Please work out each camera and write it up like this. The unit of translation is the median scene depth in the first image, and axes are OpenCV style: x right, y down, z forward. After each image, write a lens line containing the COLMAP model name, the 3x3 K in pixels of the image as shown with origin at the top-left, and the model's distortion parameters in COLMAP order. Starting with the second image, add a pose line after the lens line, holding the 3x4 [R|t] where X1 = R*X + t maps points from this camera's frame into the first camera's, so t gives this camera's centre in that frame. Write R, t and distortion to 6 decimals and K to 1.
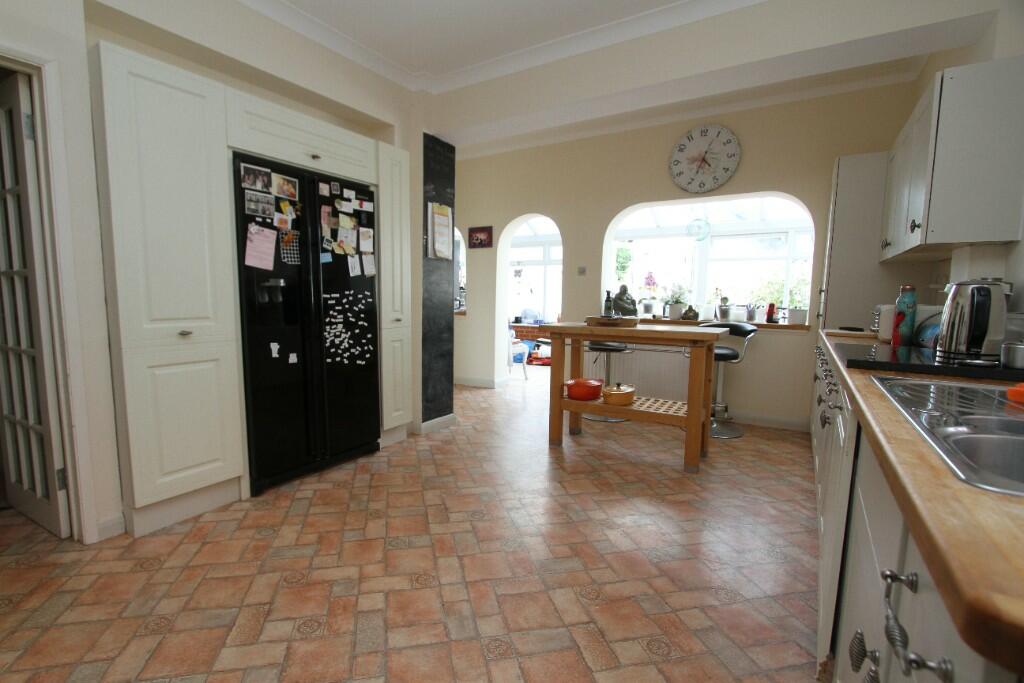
lens RADIAL K [[475.4, 0, 518.4], [0, 475.4, 342.0], [0, 0, 1]] dist [-0.001774, -0.000378]
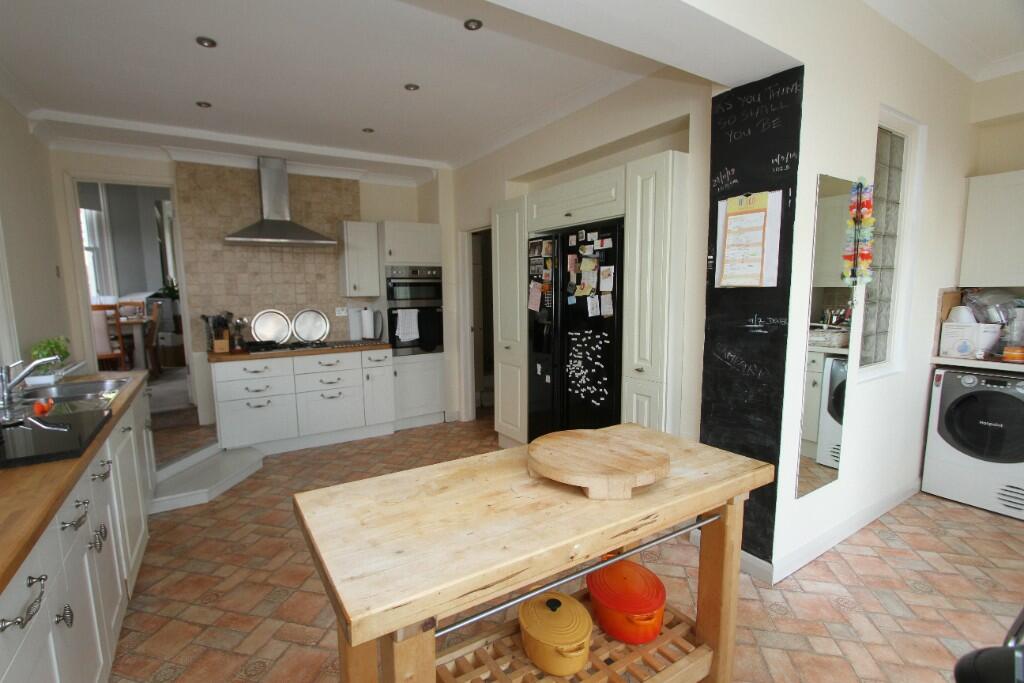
lens RADIAL K [[475.4, 0, 516.5], [0, 475.4, 352.2], [0, 0, 1]] dist [-0.001774, -0.000378]
pose [[-0.440065, 0.097243, -0.892685, 0.645919], [-0.099632, 0.982694, 0.156163, -0.208848], [0.892422, 0.157662, -0.422761, 1.315023]]
